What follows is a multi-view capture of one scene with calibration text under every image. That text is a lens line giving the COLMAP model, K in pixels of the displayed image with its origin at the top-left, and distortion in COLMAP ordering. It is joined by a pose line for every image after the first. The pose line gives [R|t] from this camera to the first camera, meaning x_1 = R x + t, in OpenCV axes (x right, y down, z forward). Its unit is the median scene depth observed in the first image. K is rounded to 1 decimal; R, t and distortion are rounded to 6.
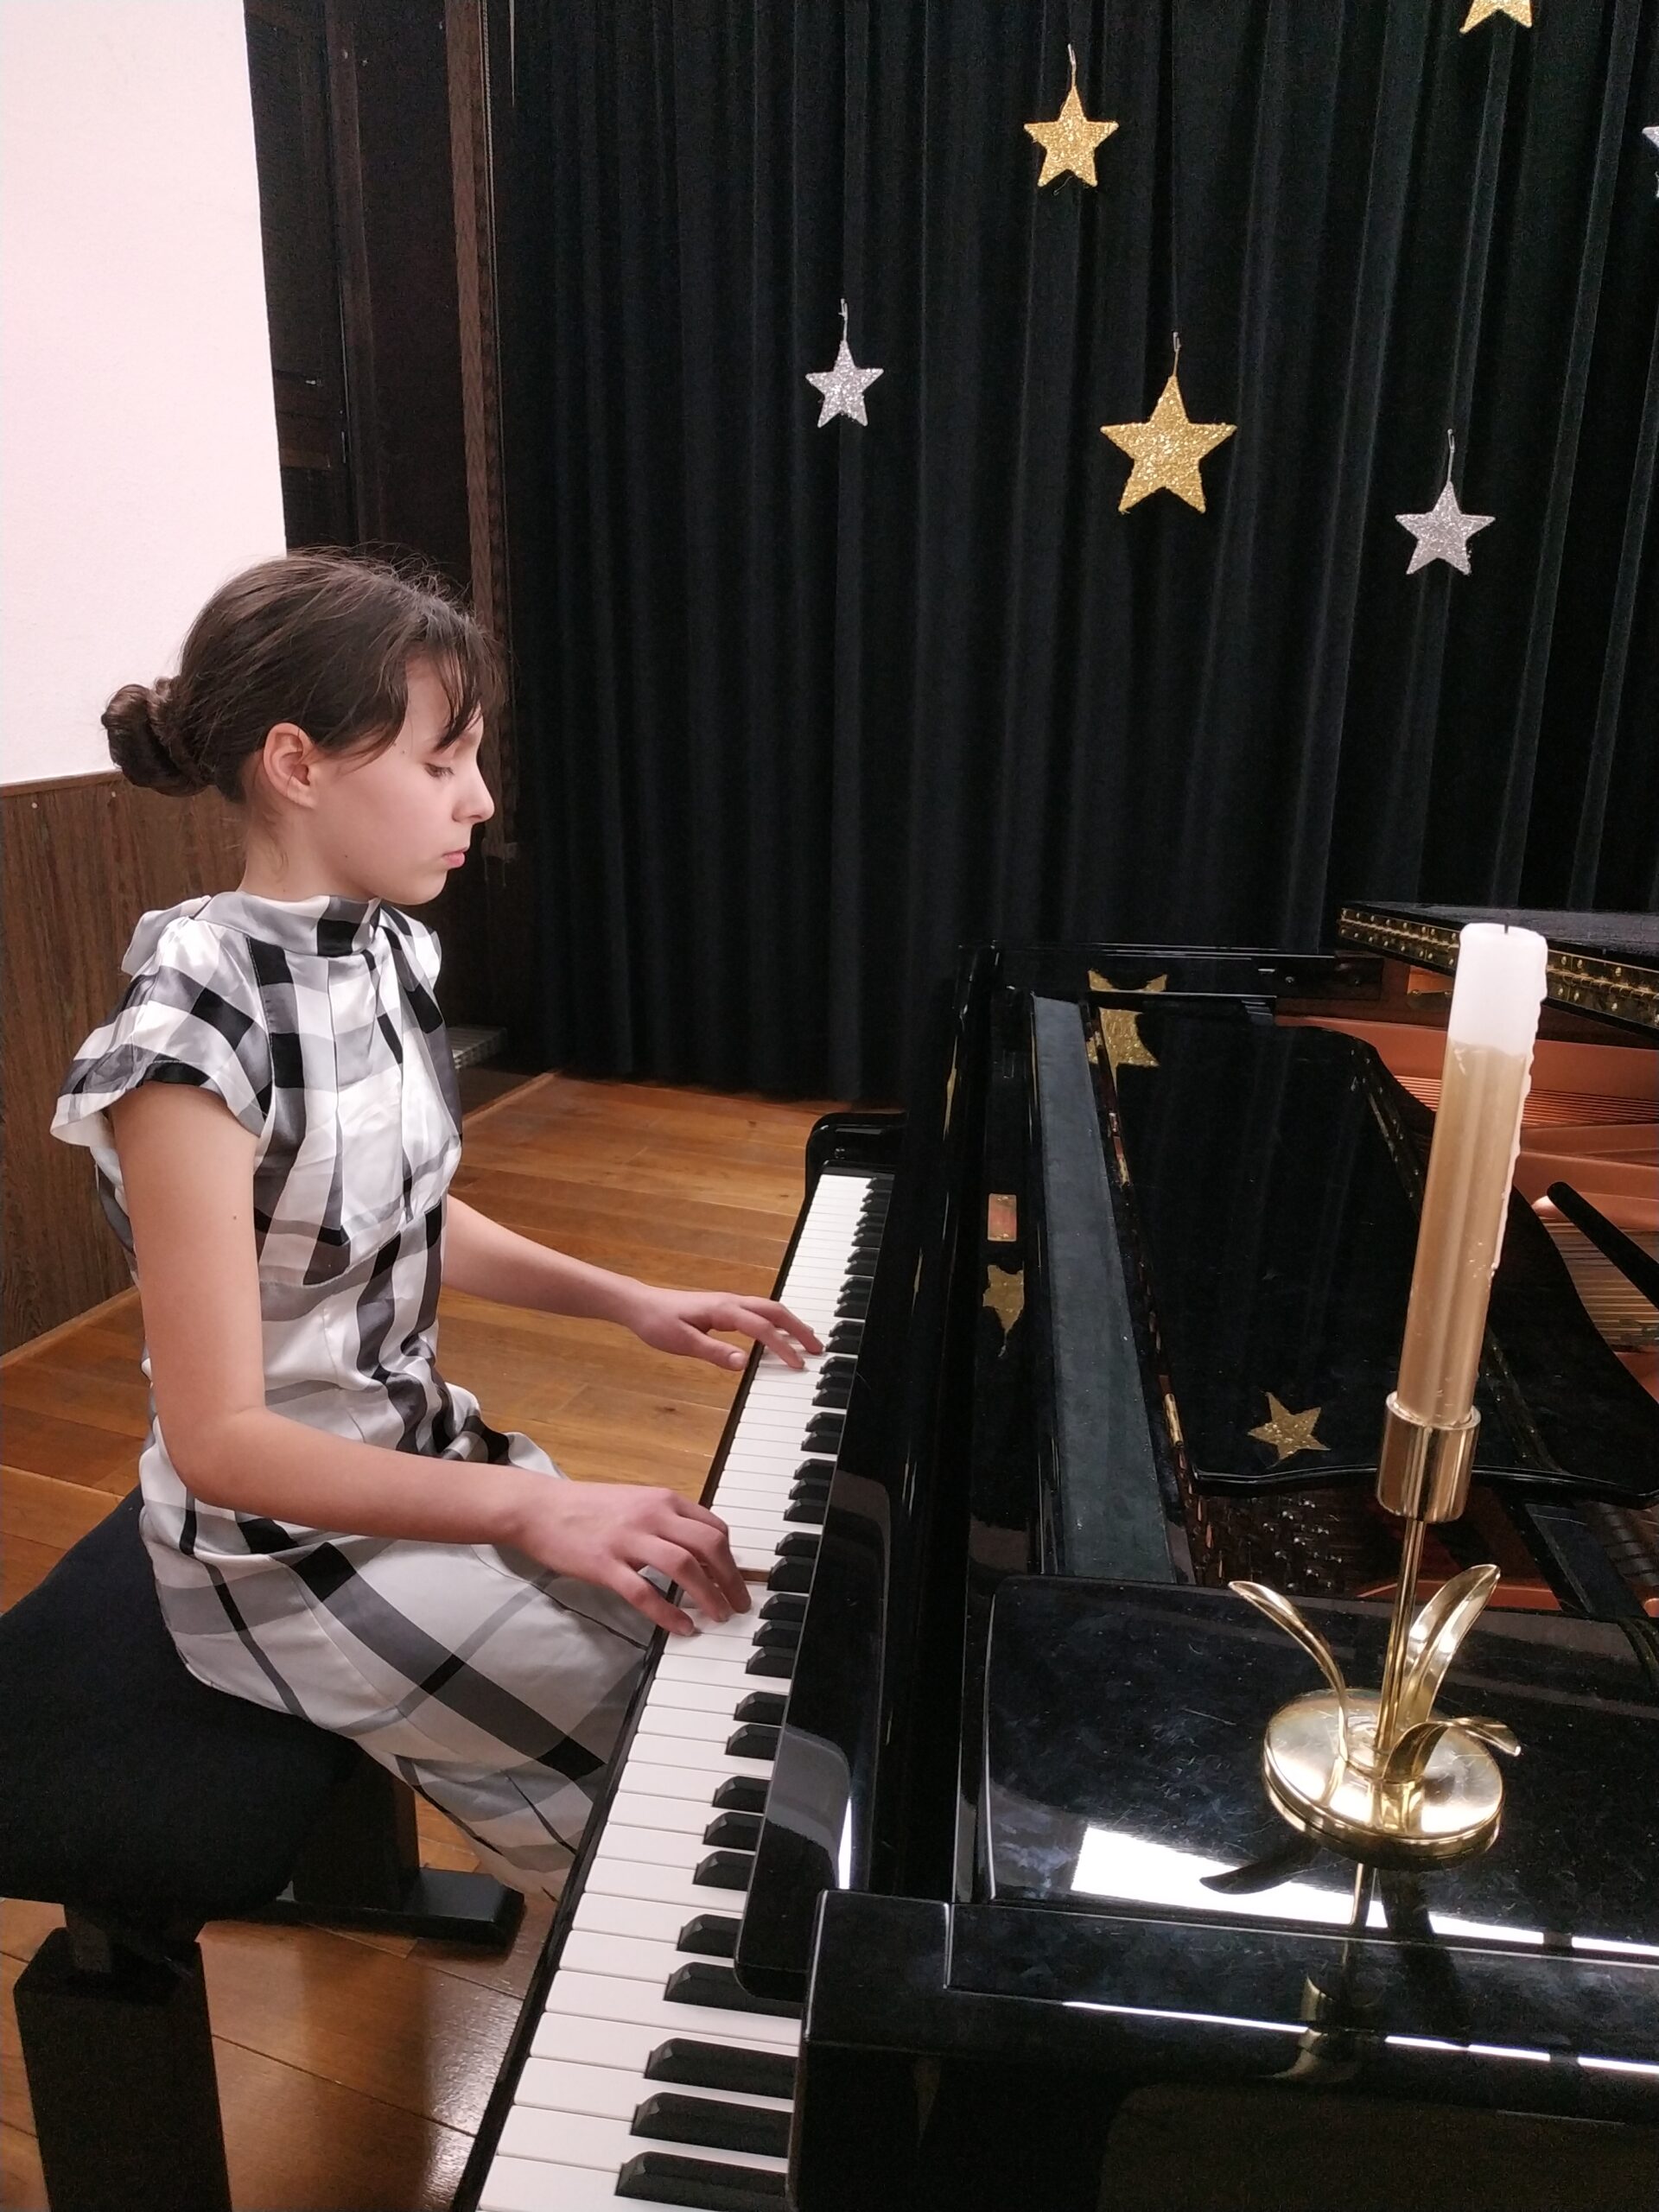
lens RADIAL K [[1537.8, 0, 840.6], [0, 1537.8, 1124.3], [0, 0, 1]] dist [-0.004452, -0.011127]
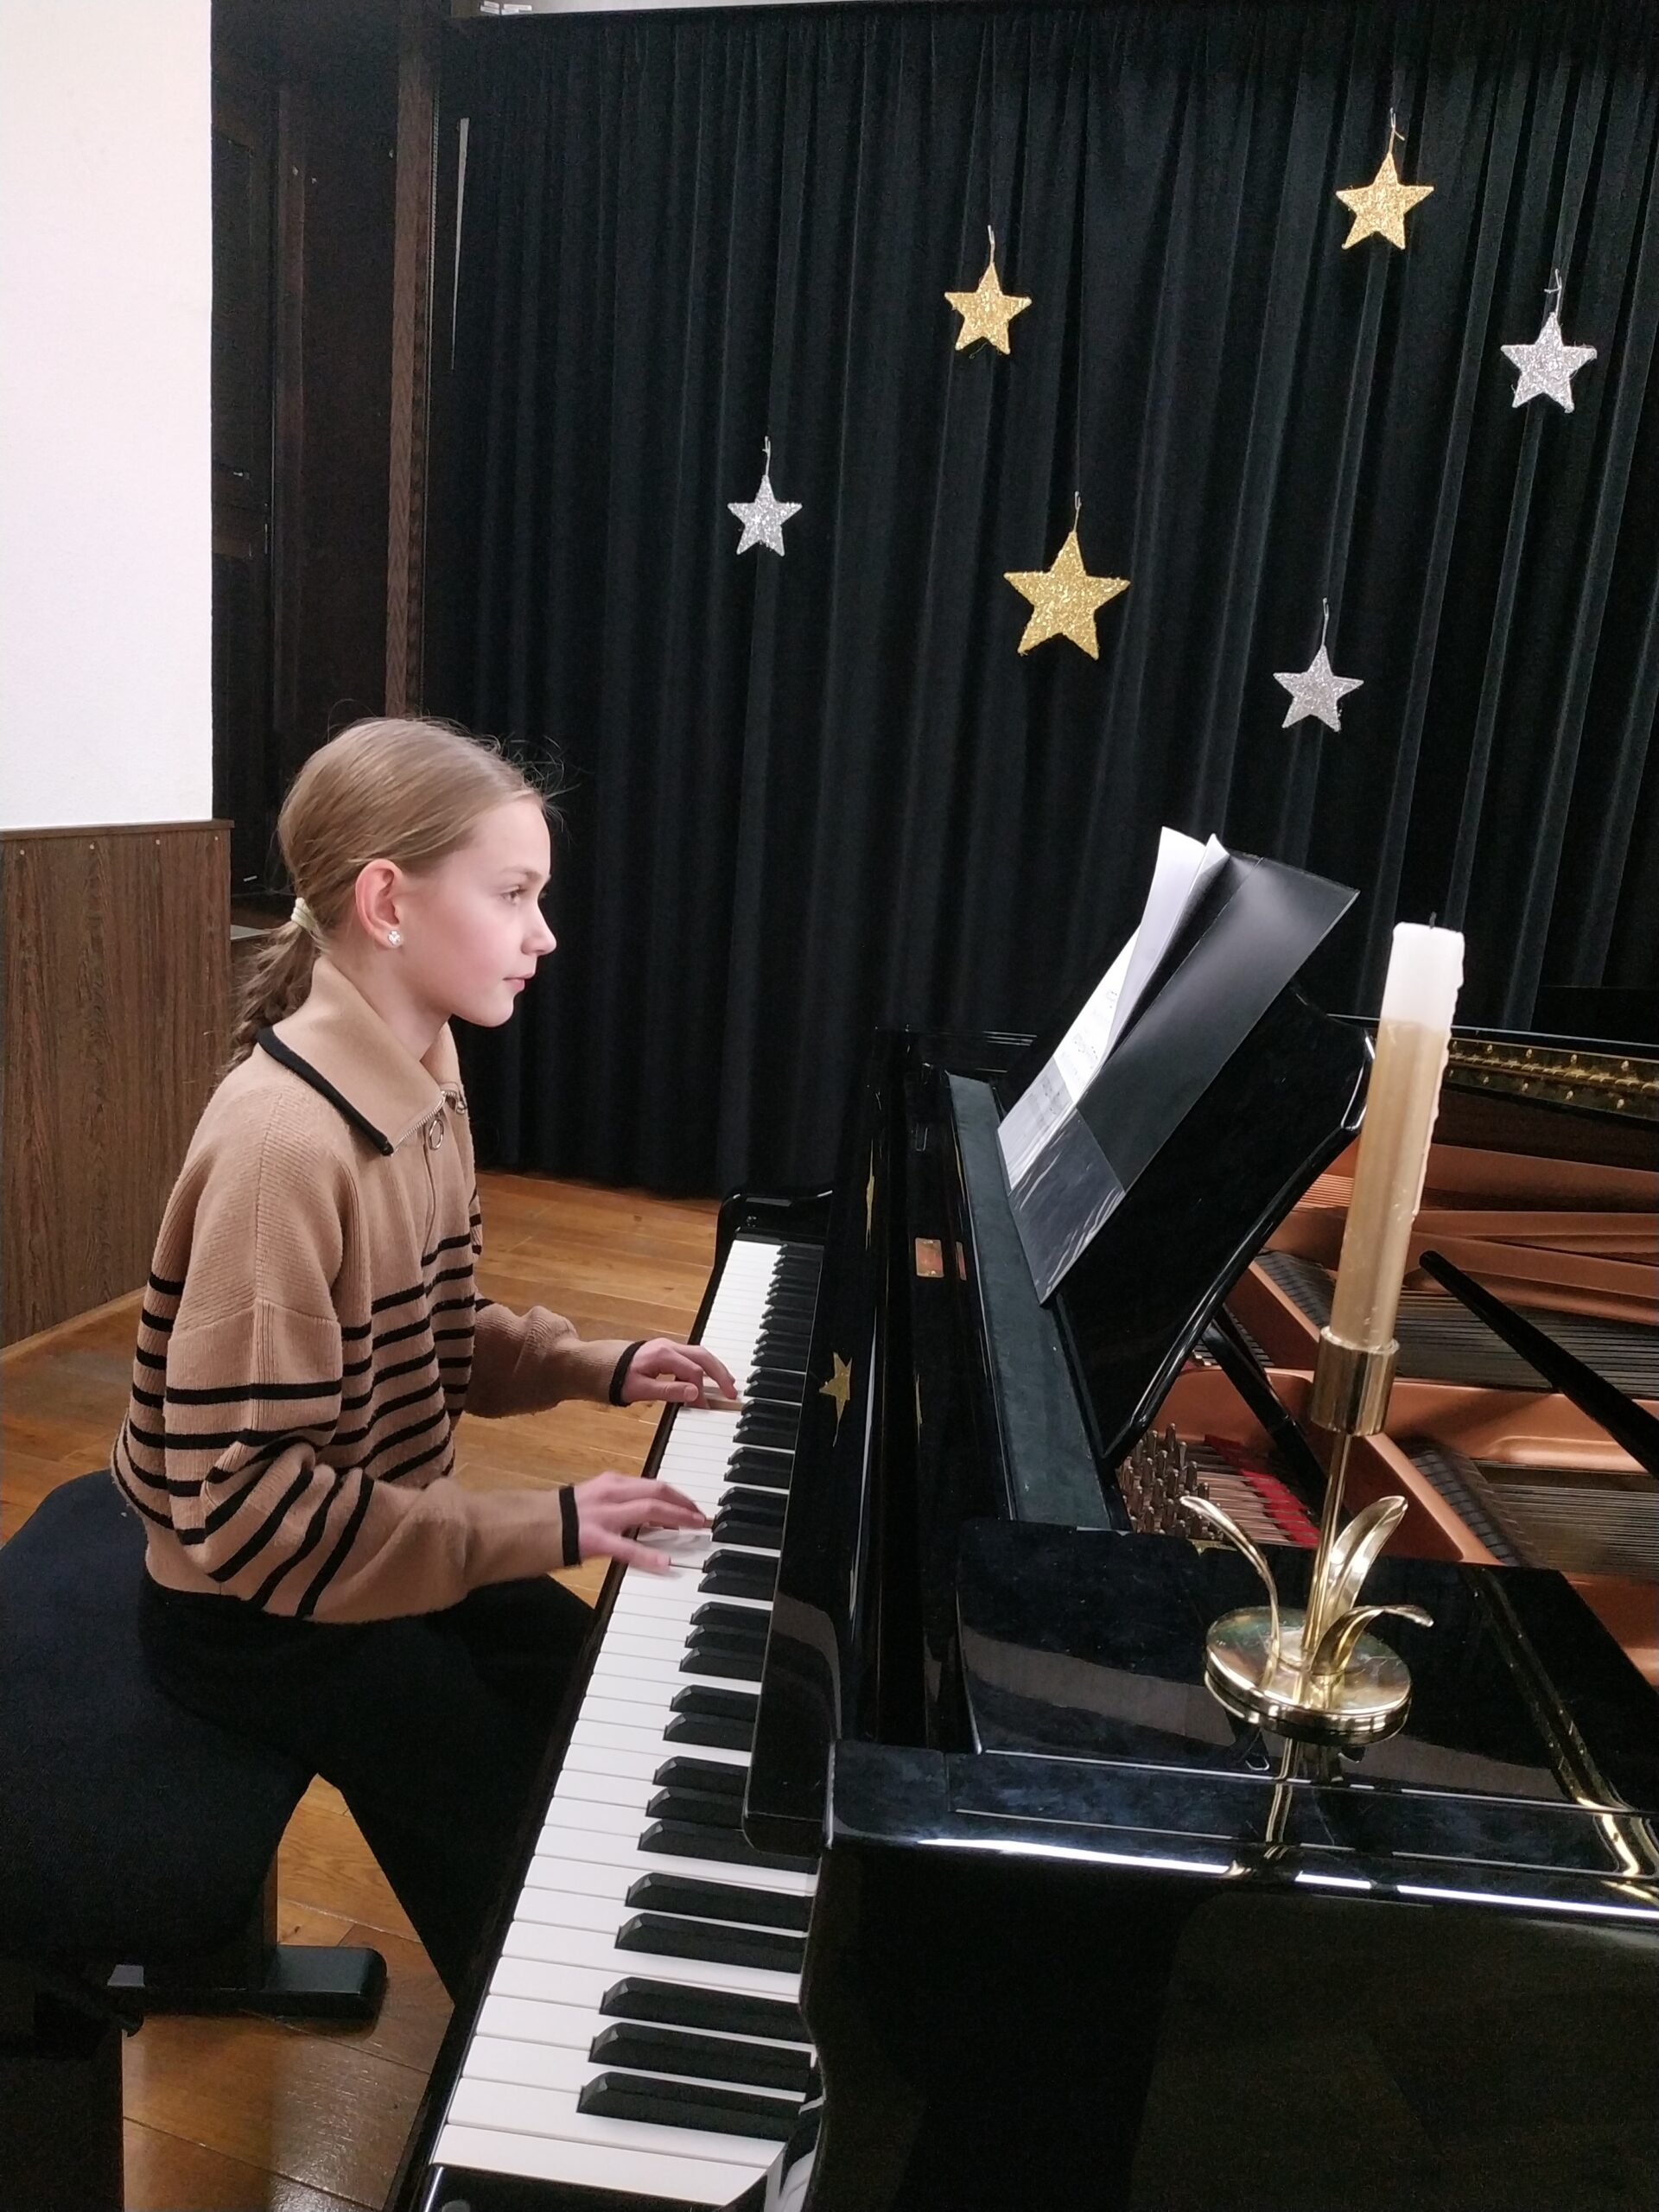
lens RADIAL K [[1537.8, 0, 831.3], [0, 1537.8, 1135.1], [0, 0, 1]] dist [-0.004452, -0.011127]
pose [[0.995724, 0.047516, 0.079221, -0.016392], [-0.041588, 0.996326, -0.074872, 0.018829], [-0.082487, 0.071257, 0.994041, -0.020573]]
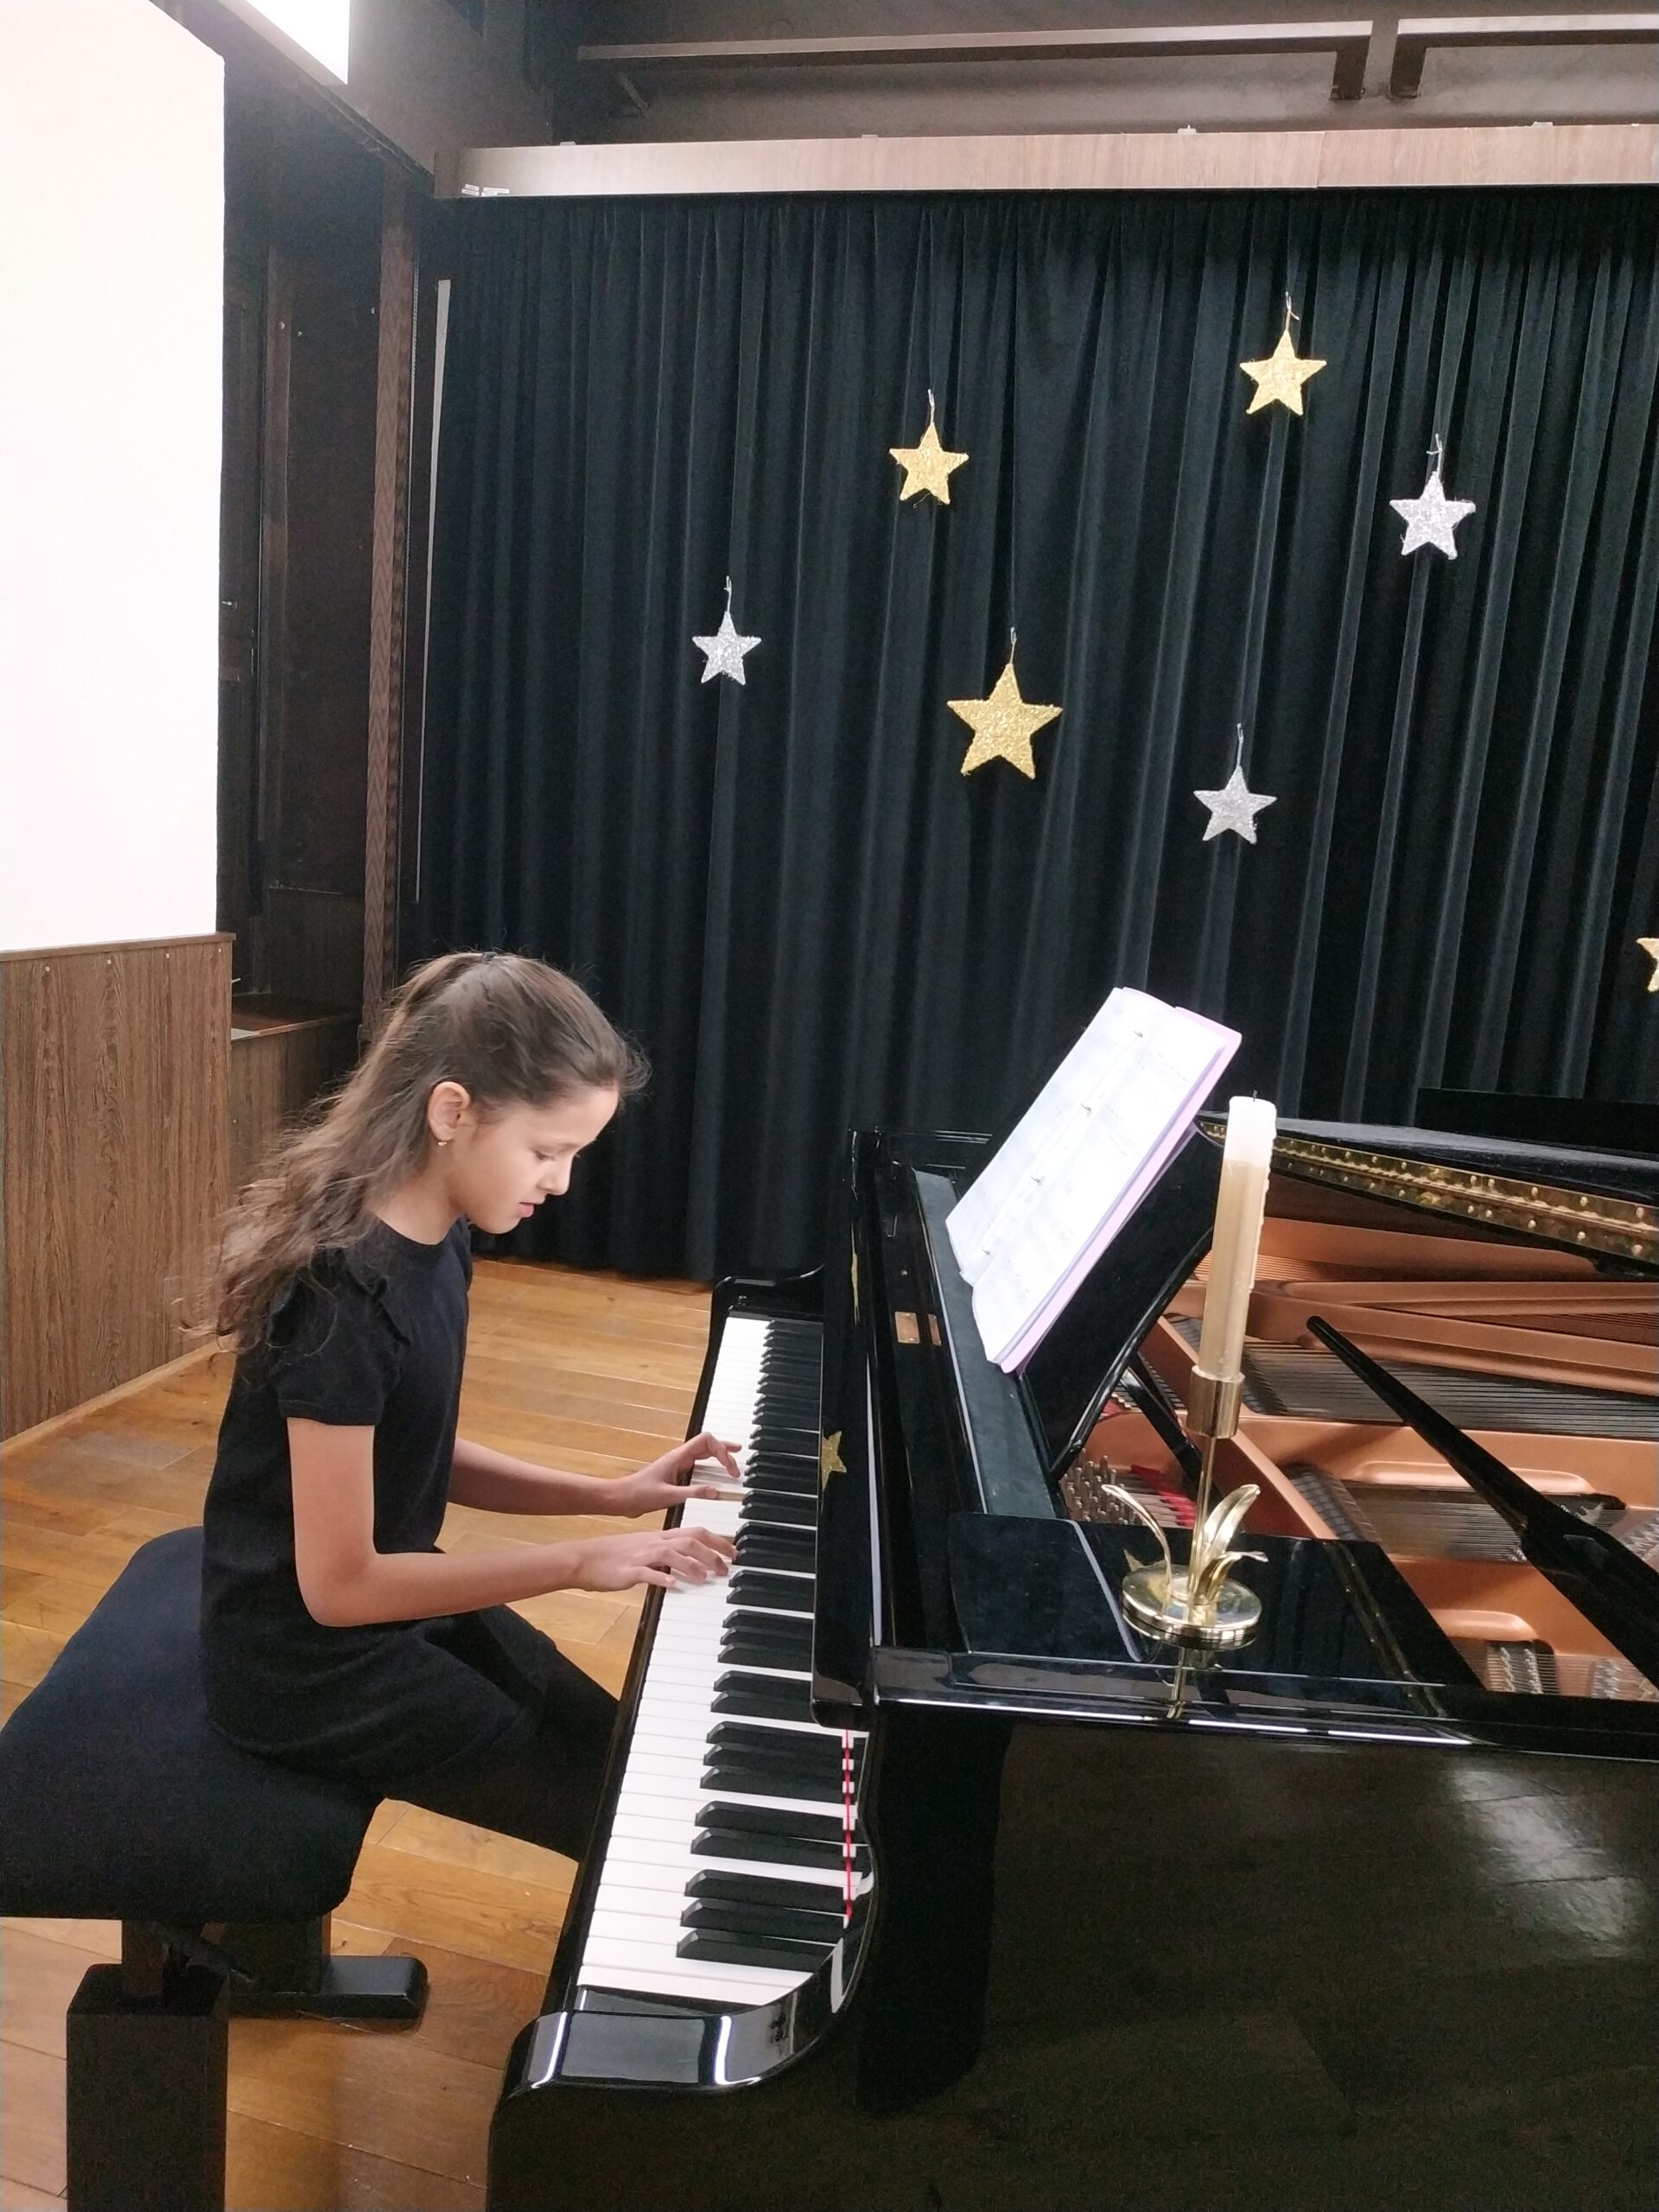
lens RADIAL K [[1537.8, 0, 826.1], [0, 1537.8, 1141.6], [0, 0, 1]] dist [-0.004452, -0.011127]
pose [[0.993405, 0.038666, 0.107939, -0.035599], [-0.025323, 0.992164, -0.122352, 0.020900], [-0.111824, 0.118812, 0.986600, -0.097953]]
